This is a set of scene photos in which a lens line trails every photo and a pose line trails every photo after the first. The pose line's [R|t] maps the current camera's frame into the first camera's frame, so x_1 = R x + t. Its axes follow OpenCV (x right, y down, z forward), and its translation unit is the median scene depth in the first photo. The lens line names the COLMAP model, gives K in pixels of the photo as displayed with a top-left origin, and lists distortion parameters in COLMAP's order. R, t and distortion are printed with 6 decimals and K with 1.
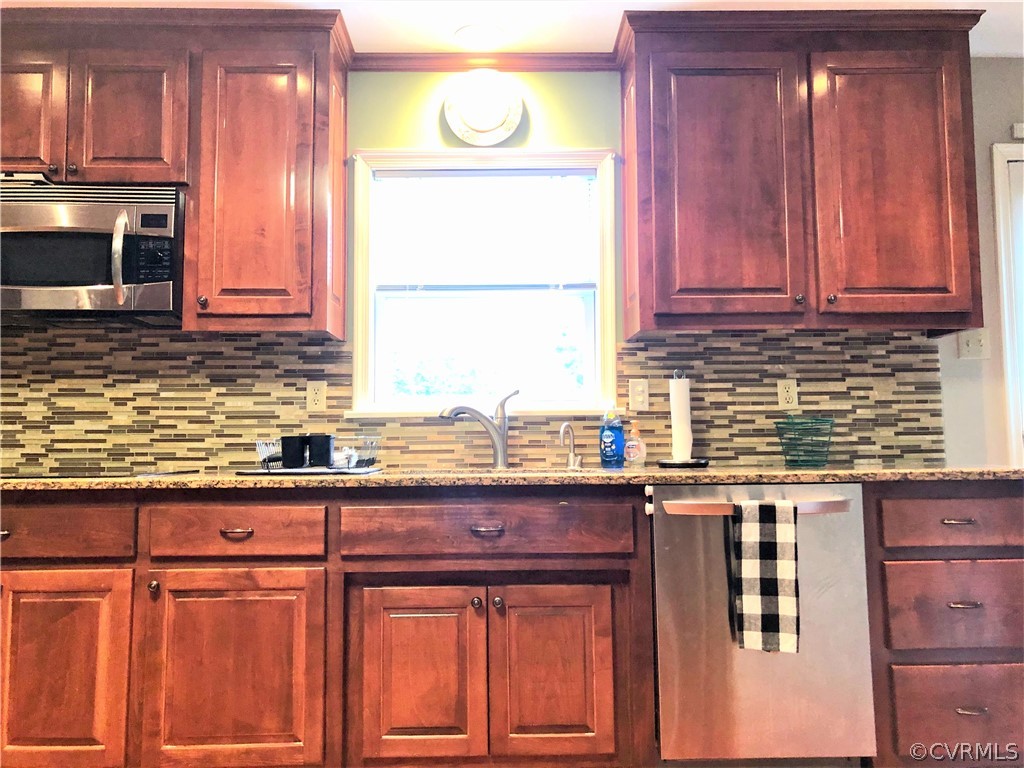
lens RADIAL K [[837.4, 0, 509.7], [0, 837.4, 378.2], [0, 0, 1]] dist [0.067858, -0.006170]
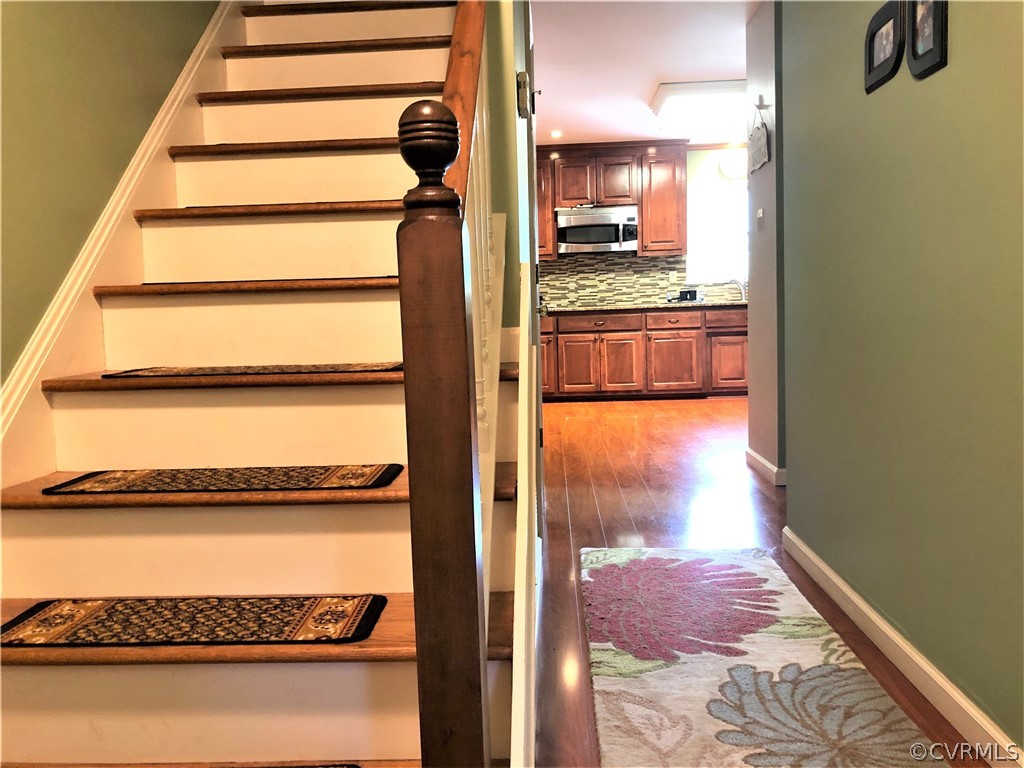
lens RADIAL K [[837.4, 0, 510.1], [0, 837.4, 391.3], [0, 0, 1]] dist [0.067858, -0.006170]
pose [[0.997109, -0.025059, -0.071731, -0.571956], [0.037315, 0.983863, 0.174991, -0.110299], [0.066188, -0.177162, 0.981954, -1.791965]]
